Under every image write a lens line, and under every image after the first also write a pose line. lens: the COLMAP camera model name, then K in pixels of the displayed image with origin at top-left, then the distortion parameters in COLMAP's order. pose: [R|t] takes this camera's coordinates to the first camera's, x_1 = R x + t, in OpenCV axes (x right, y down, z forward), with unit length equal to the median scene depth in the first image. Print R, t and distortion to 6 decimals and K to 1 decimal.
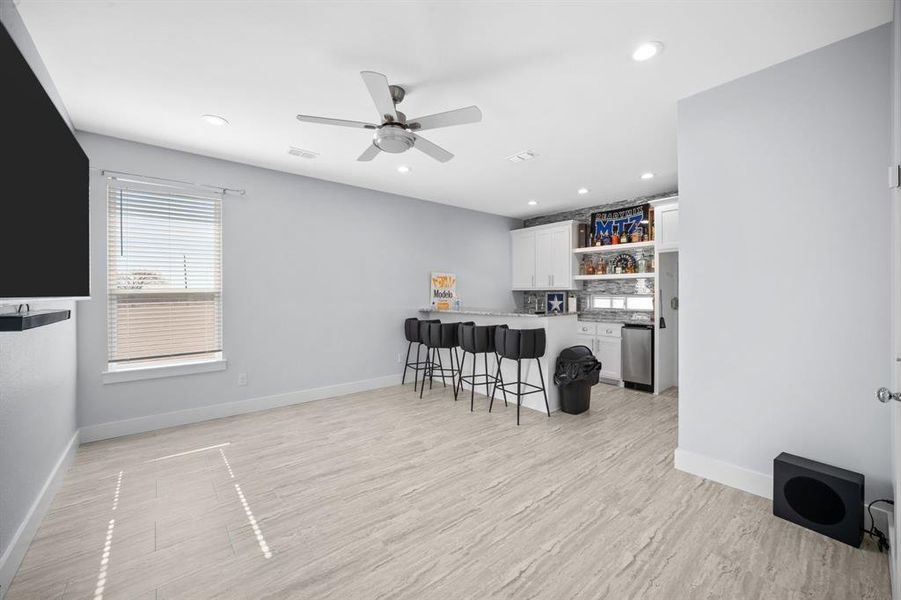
lens RADIAL K [[352.8, 0, 457.5], [0, 352.8, 291.5], [0, 0, 1]] dist [-0.004746, 0.000003]
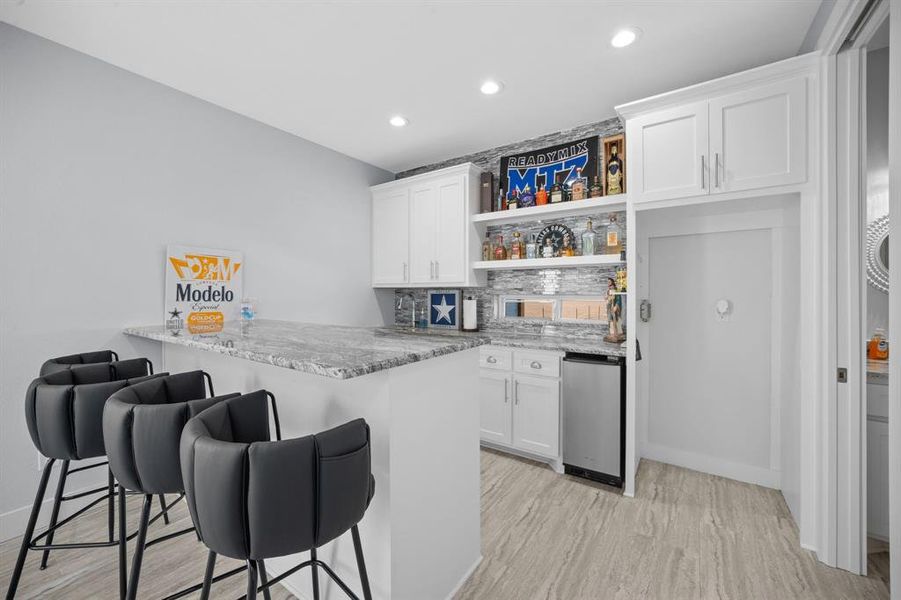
lens RADIAL K [[352.8, 0, 448.0], [0, 352.8, 291.1], [0, 0, 1]] dist [-0.004746, 0.000003]
pose [[0.969869, 0.002787, 0.243611, 0.155319], [-0.002361, 0.999995, -0.002042, 0.004115], [-0.243616, 0.001405, 0.969871, 0.462943]]
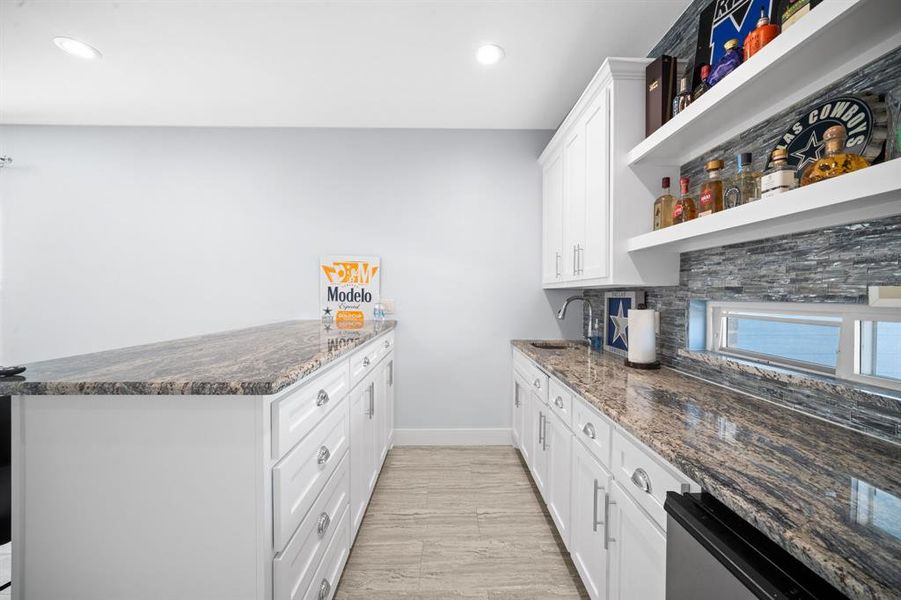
lens RADIAL K [[352.8, 0, 453.8], [0, 352.8, 296.3], [0, 0, 1]] dist [-0.004746, 0.000003]
pose [[0.770983, 0.010198, -0.636774, 0.421072], [-0.004586, 0.999935, 0.010462, 0.002984], [0.636839, -0.005146, 0.770980, 0.677065]]
